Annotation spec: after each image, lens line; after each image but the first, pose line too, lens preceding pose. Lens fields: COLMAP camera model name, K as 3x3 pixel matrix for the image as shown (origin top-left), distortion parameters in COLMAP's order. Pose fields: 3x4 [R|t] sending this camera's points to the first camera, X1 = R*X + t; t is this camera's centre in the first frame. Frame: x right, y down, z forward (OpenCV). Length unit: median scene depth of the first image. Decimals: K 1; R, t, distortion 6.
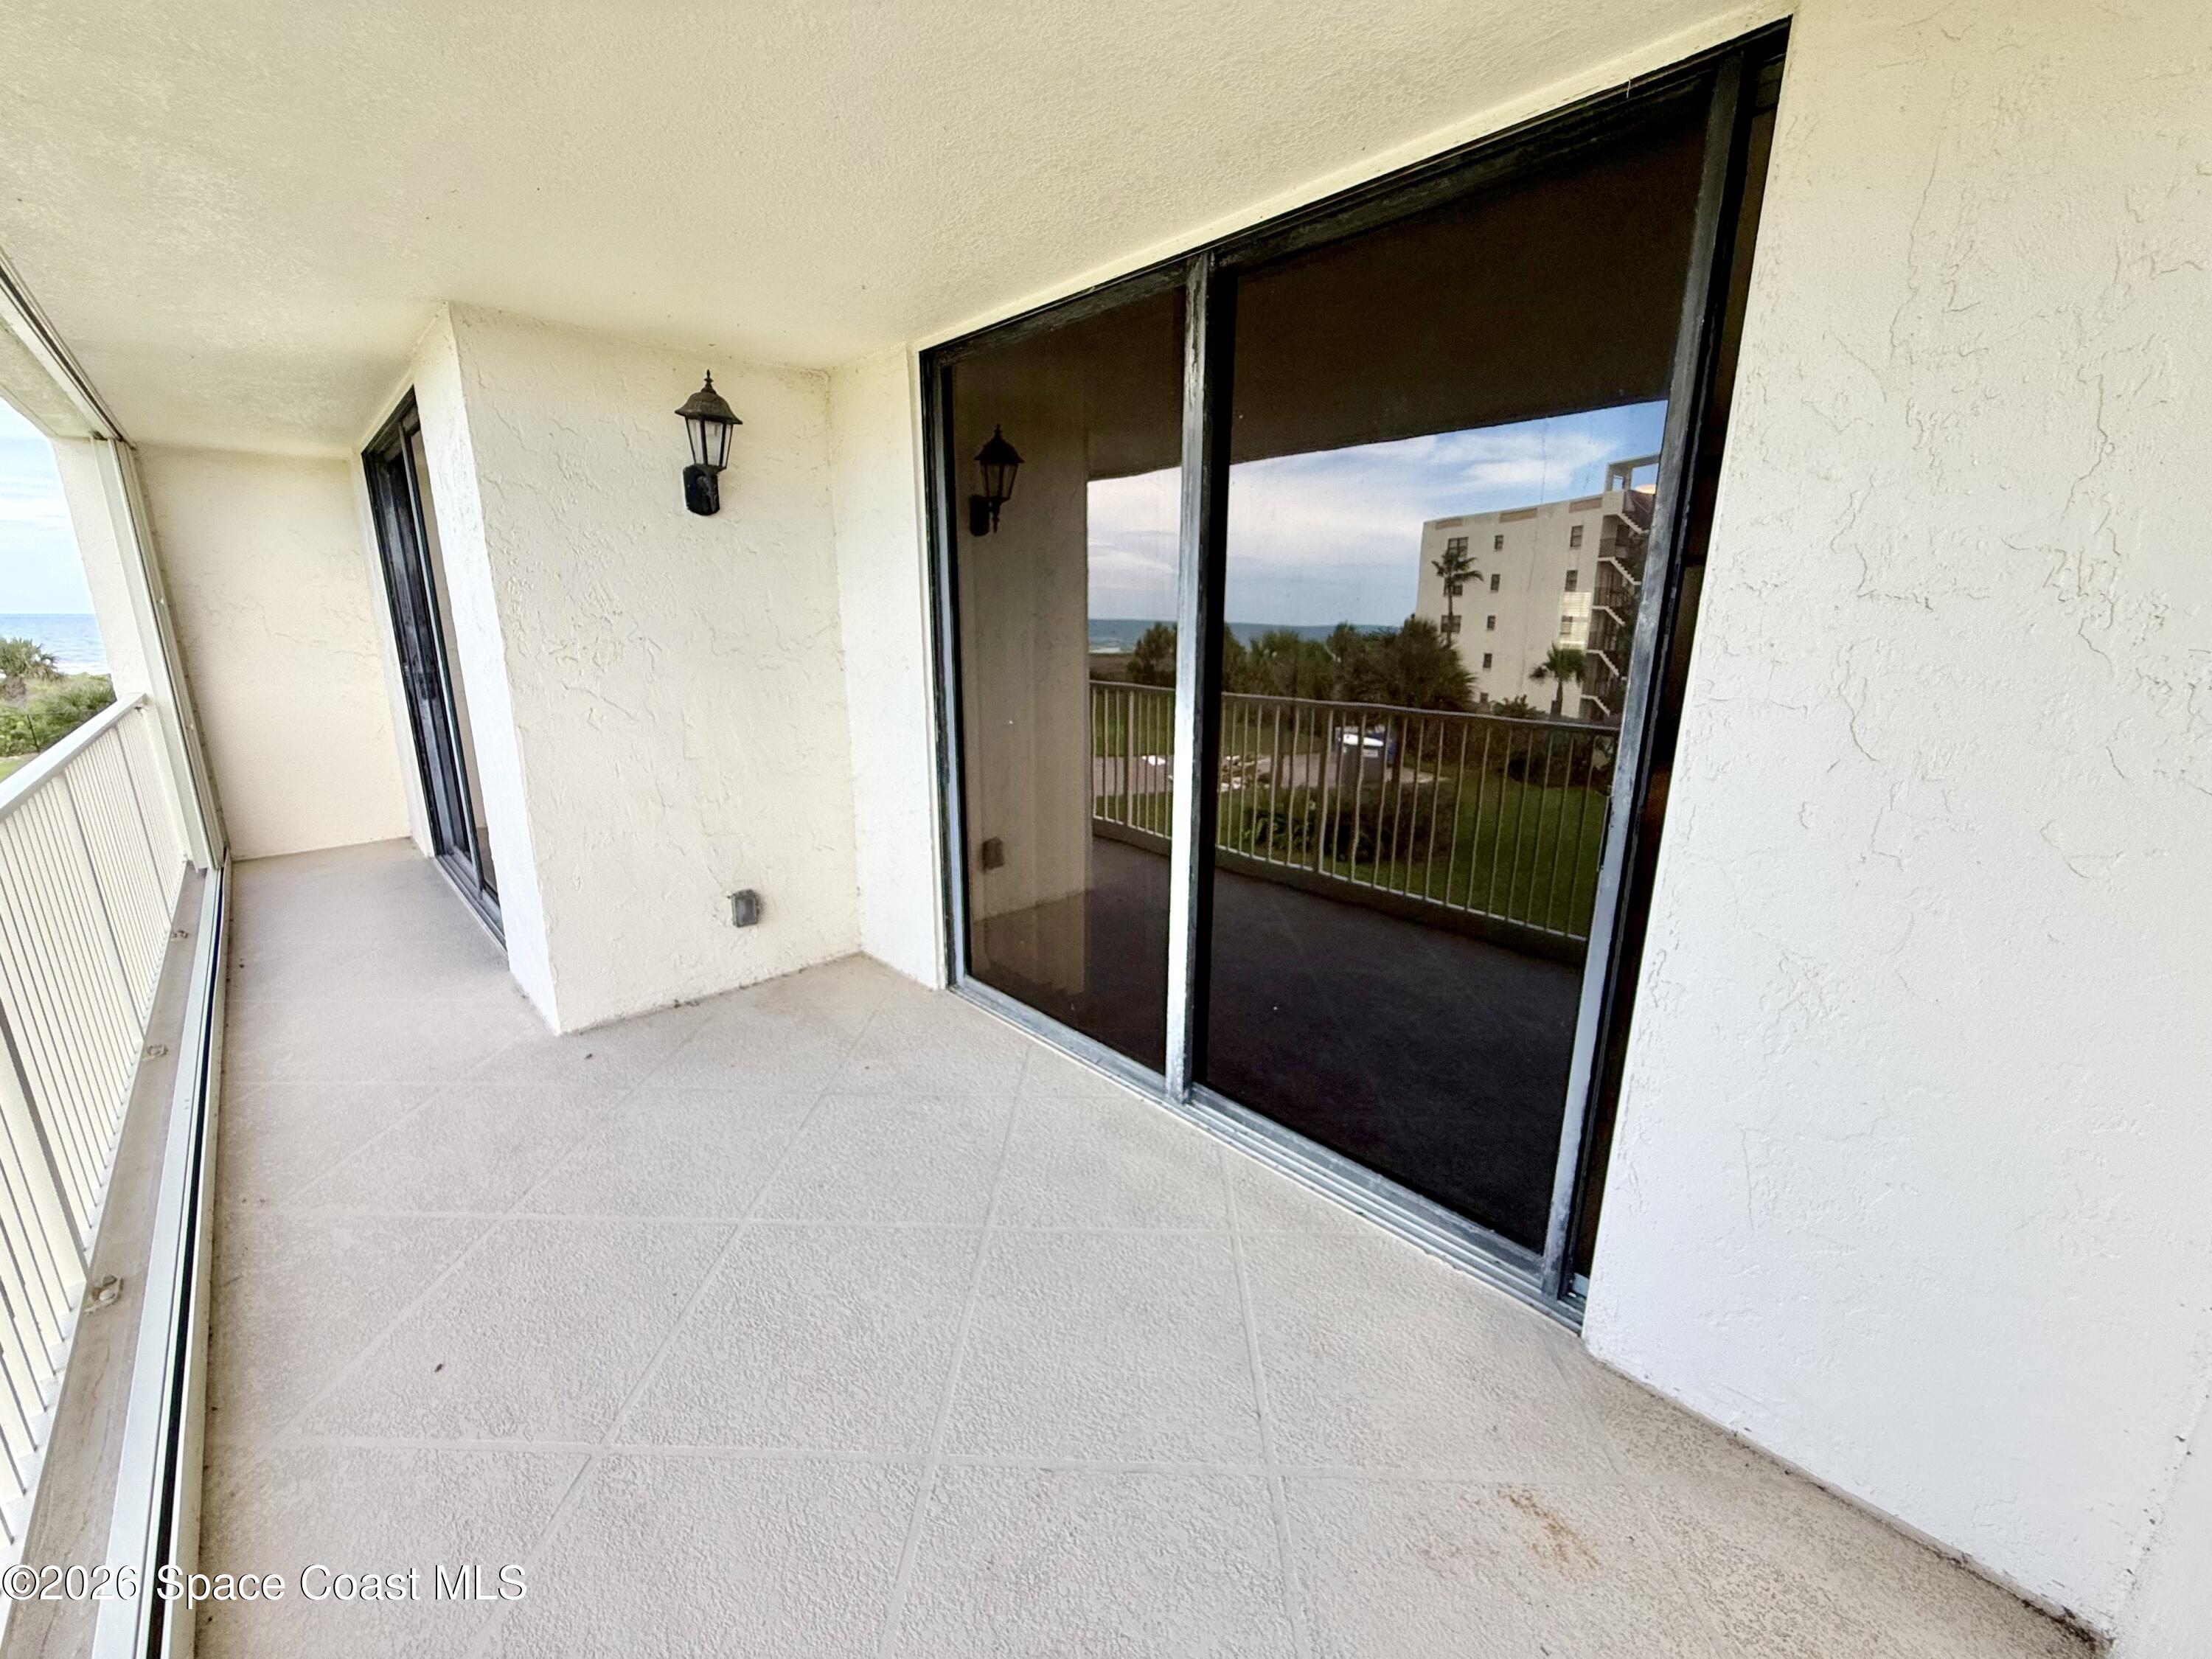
lens RADIAL K [[881.9, 0, 1096.5], [0, 881.9, 833.1], [0, 0, 1]] dist [-0.000822, -0.000118]
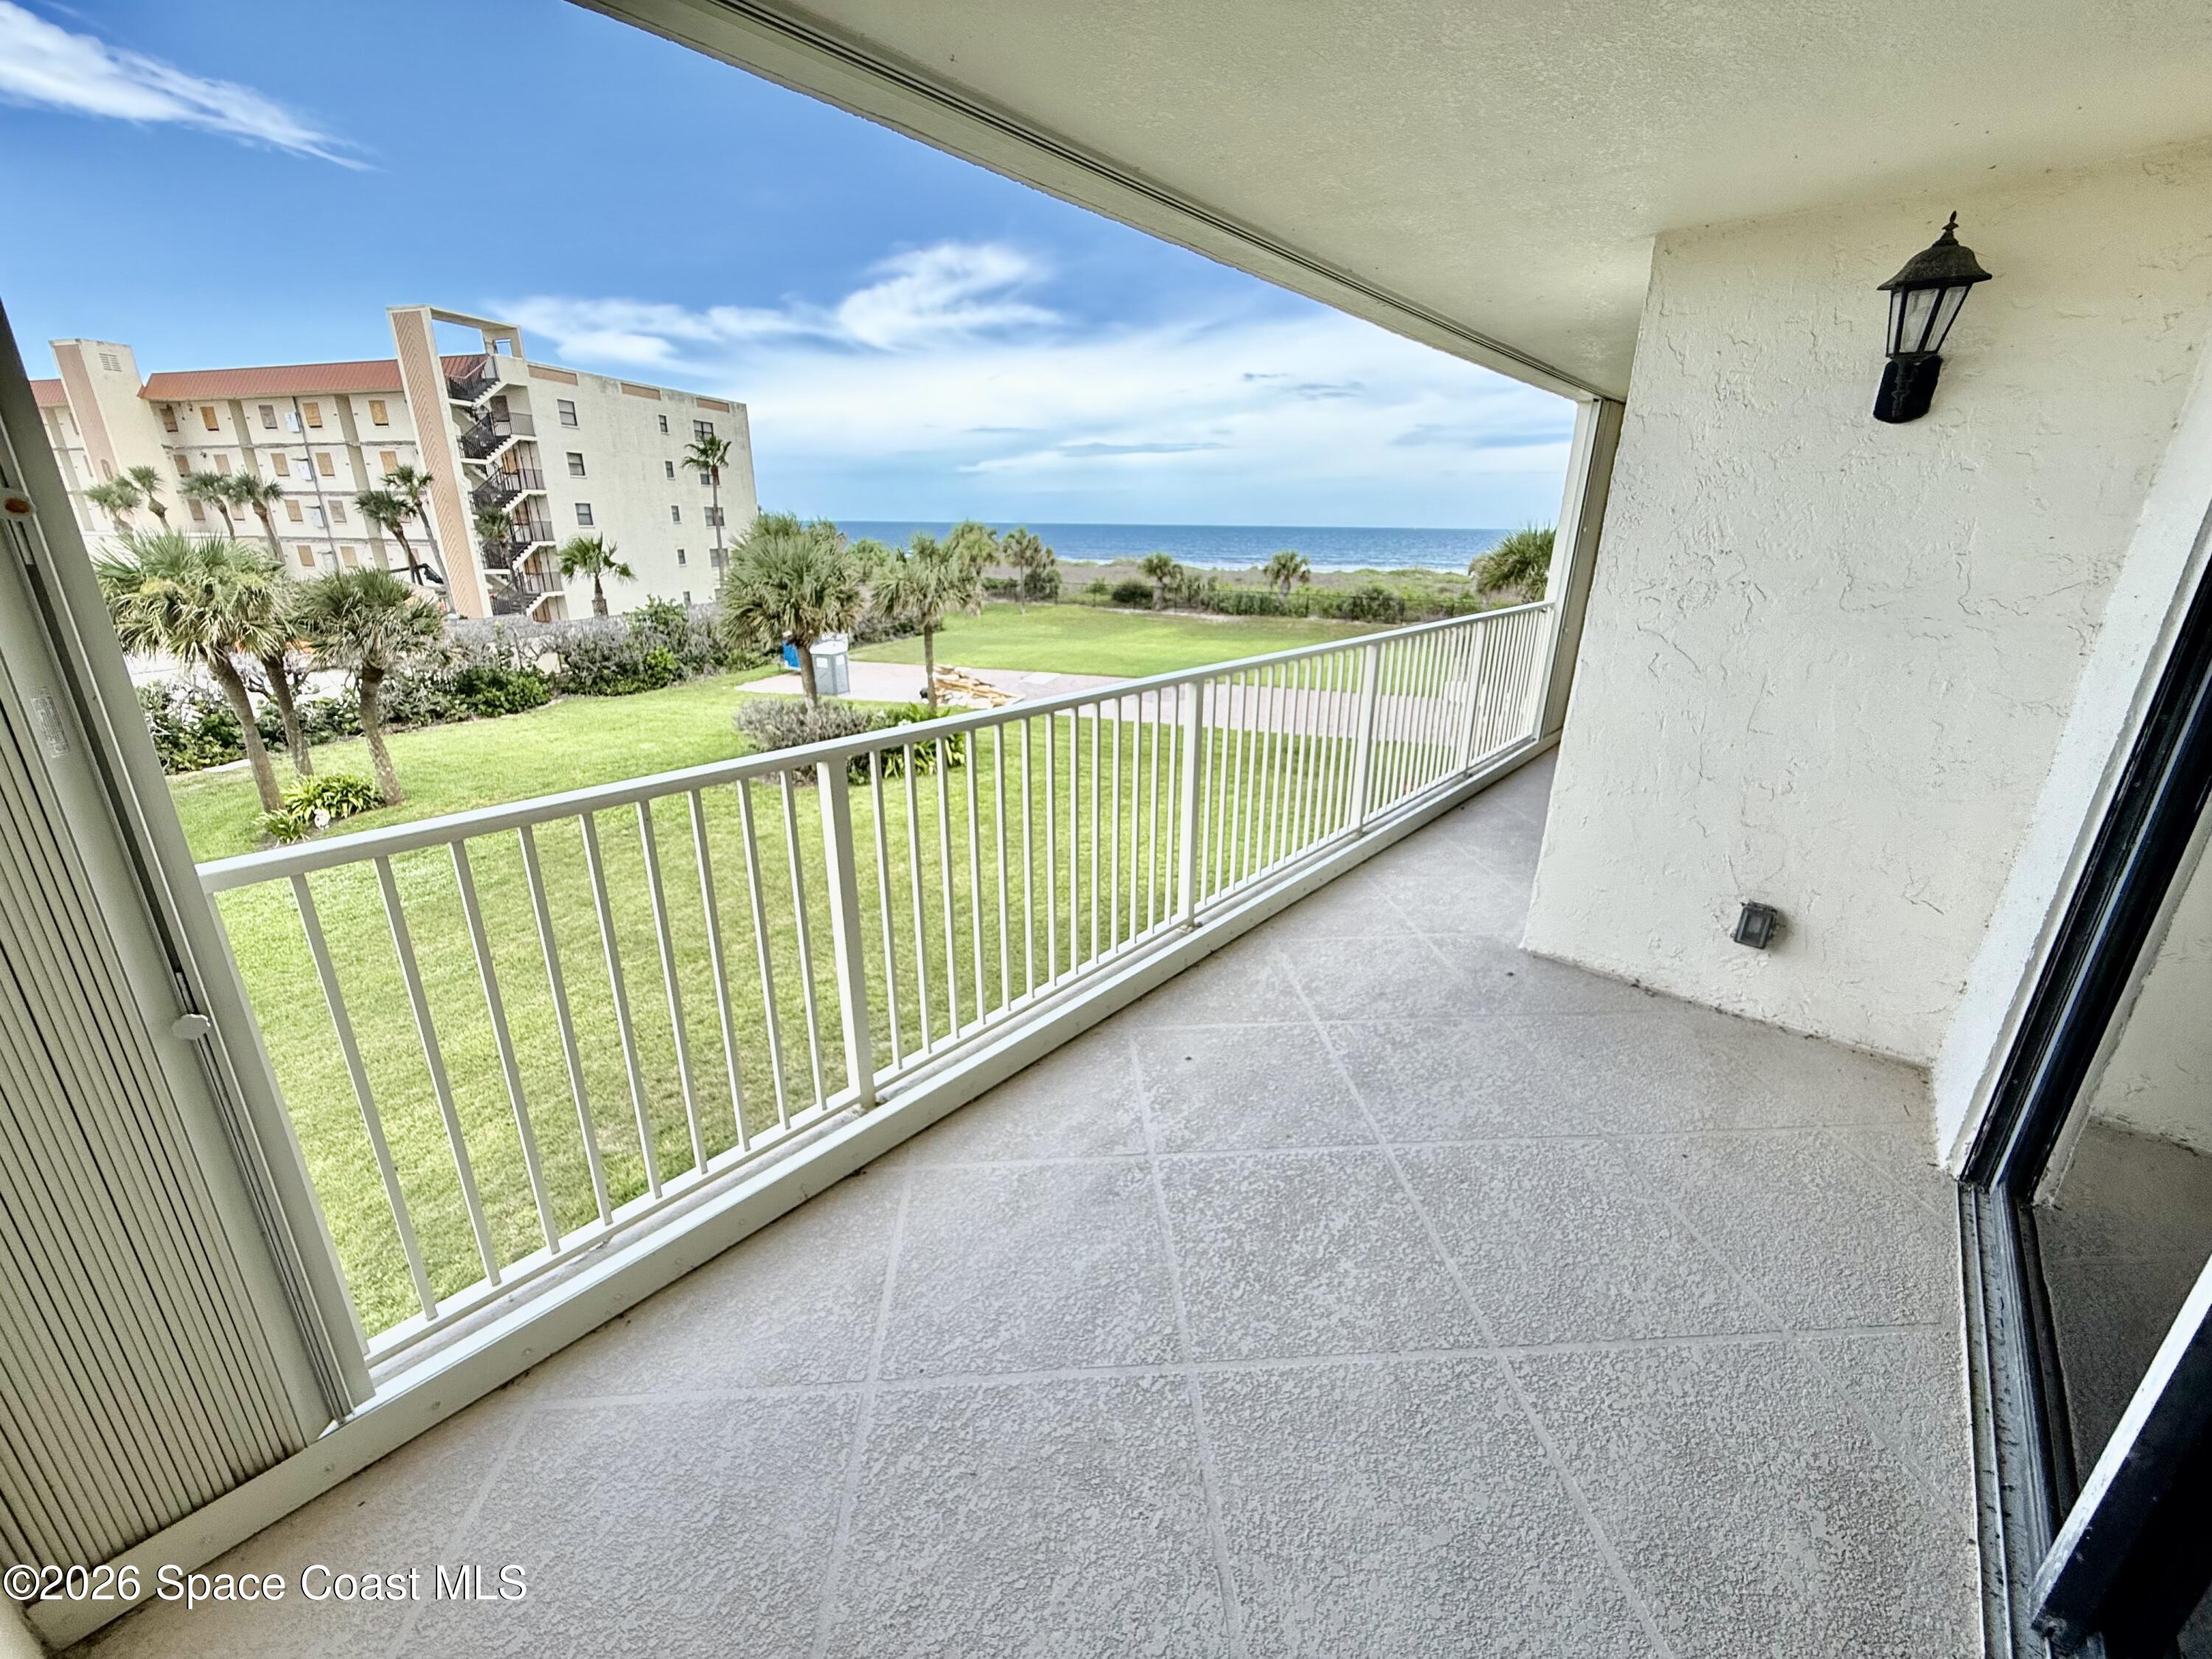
lens RADIAL K [[881.9, 0, 1111.7], [0, 881.9, 835.3], [0, 0, 1]] dist [-0.000822, -0.000118]
pose [[0.109471, 0.330682, -0.937371, 0.347185], [-0.251400, 0.921589, 0.295755, -0.105432], [0.961673, 0.203278, 0.184020, 0.337789]]
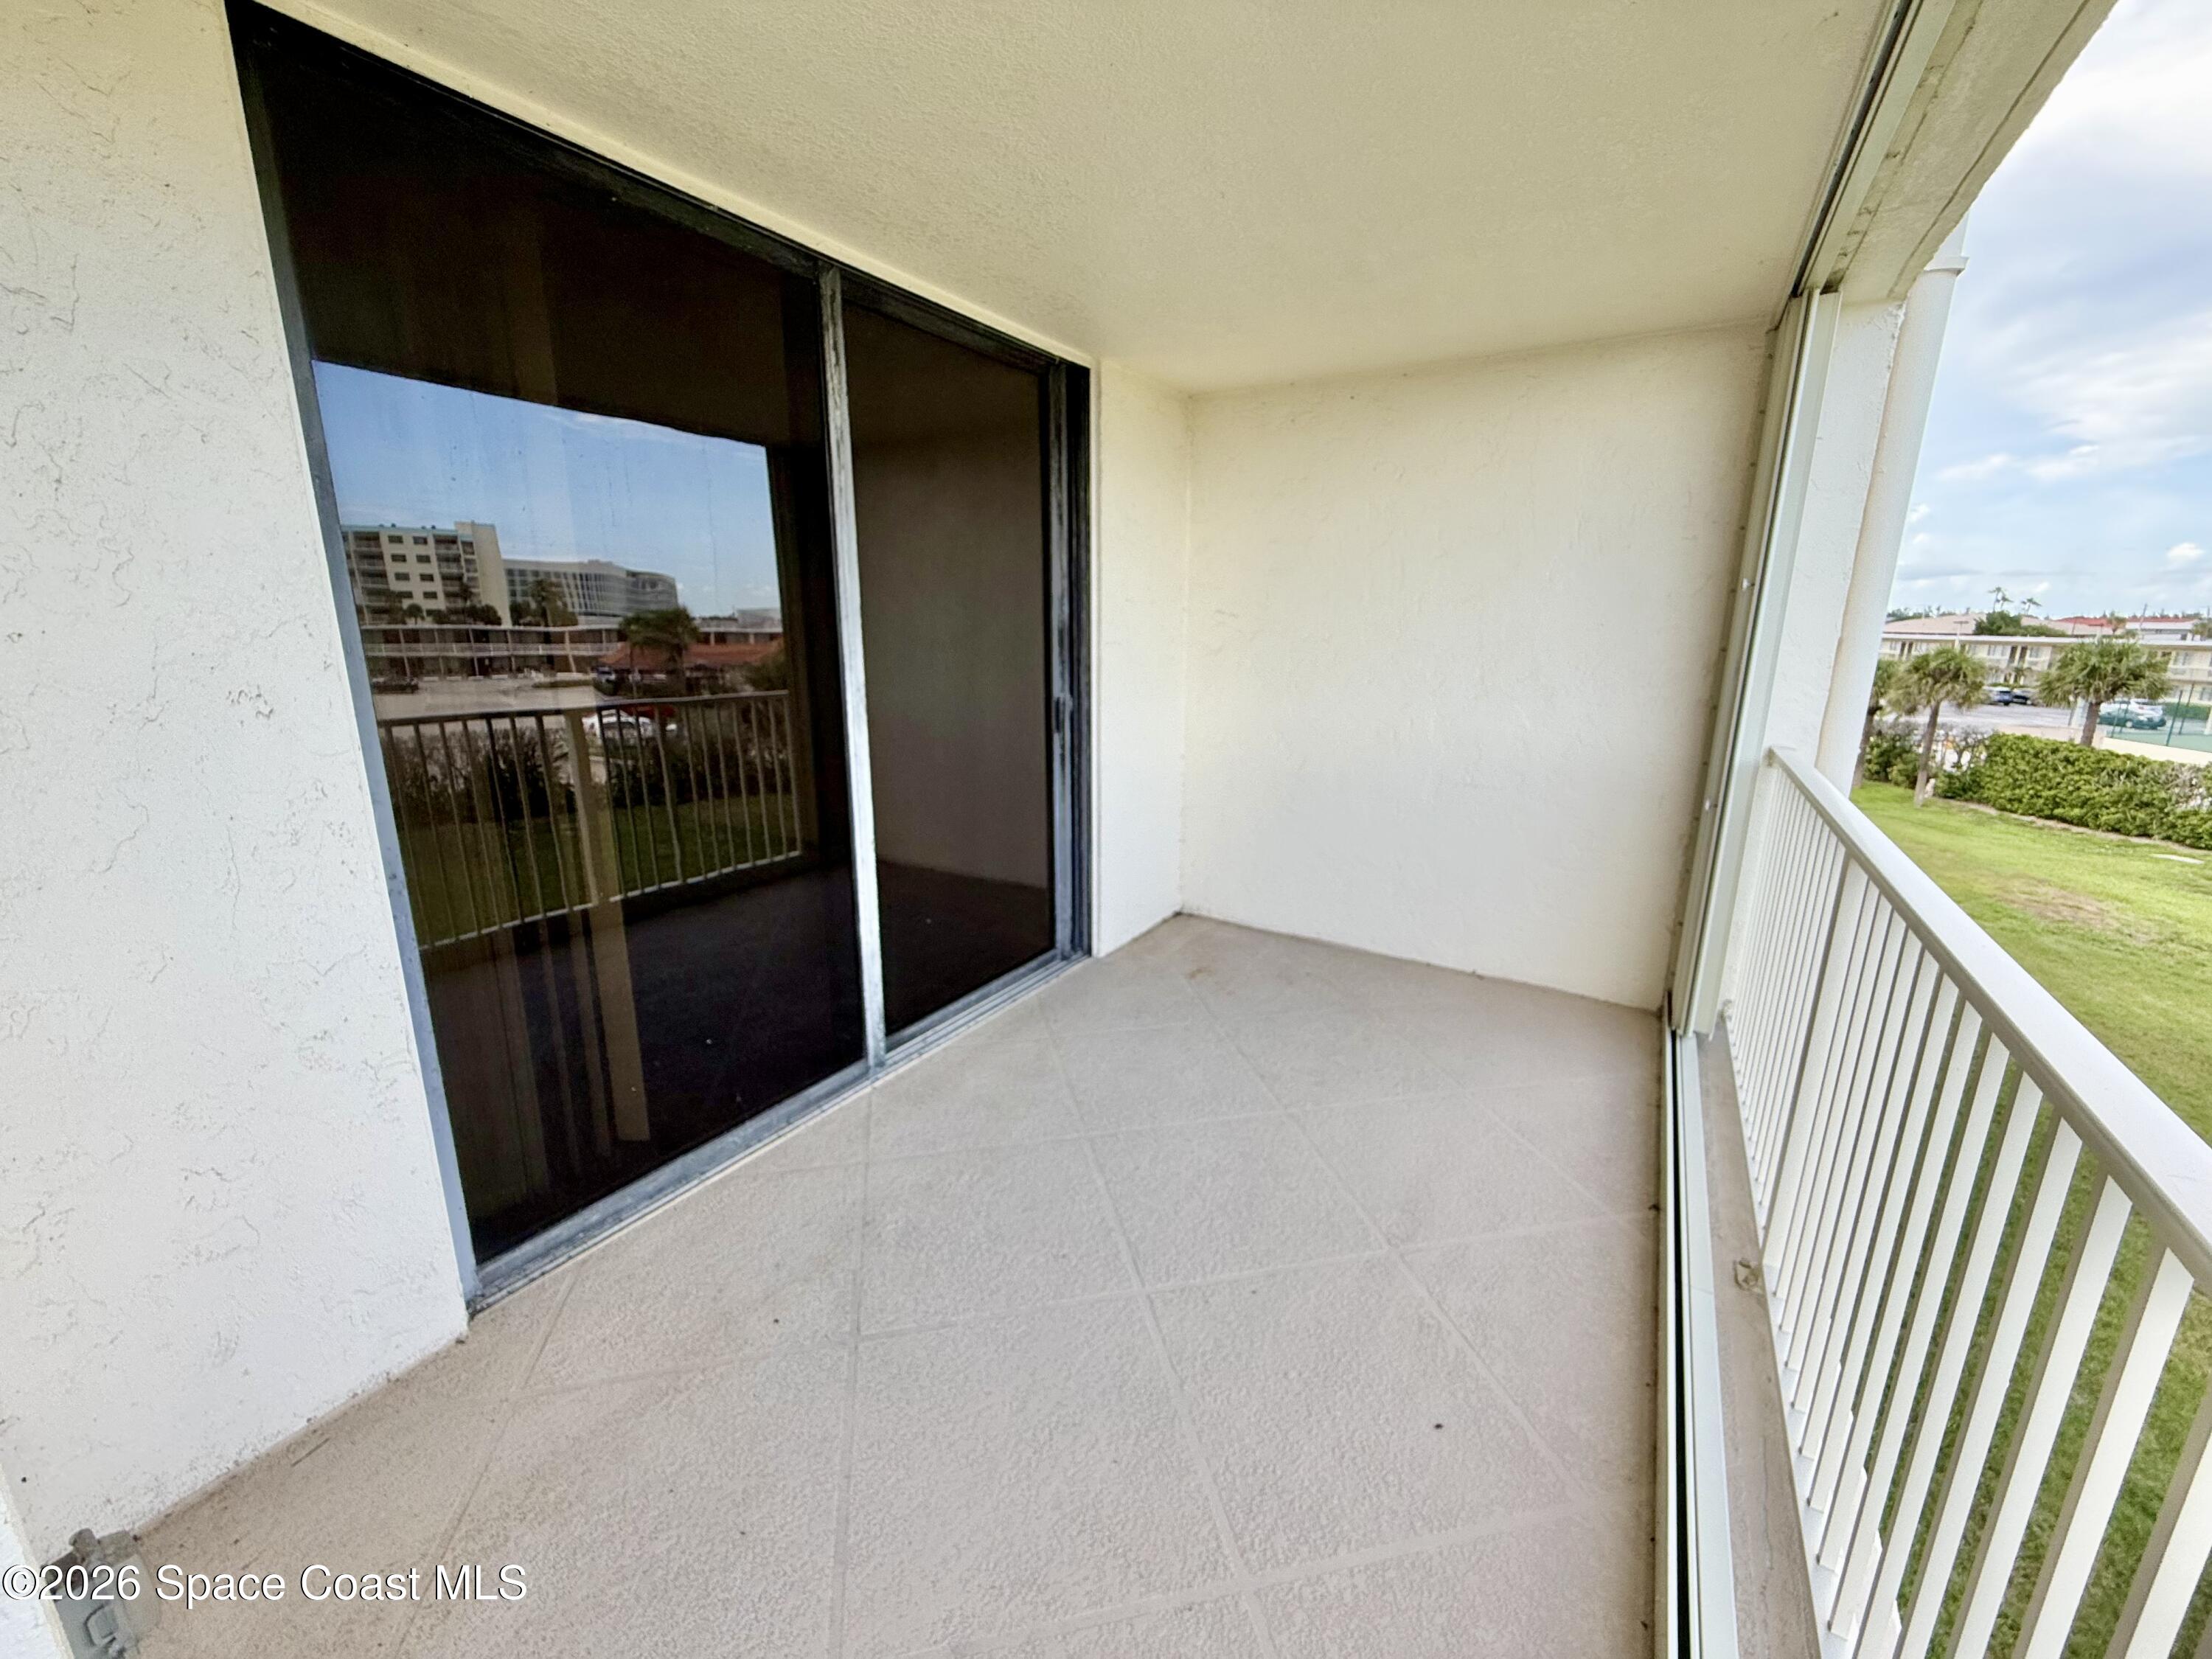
lens RADIAL K [[881.9, 0, 1105.7], [0, 881.9, 834.2], [0, 0, 1]] dist [-0.000822, -0.000118]
pose [[-0.257524, -0.232952, 0.937771, -0.895252], [0.233691, 0.926679, 0.294372, -0.198859], [-0.937587, 0.294957, -0.184203, 0.857849]]
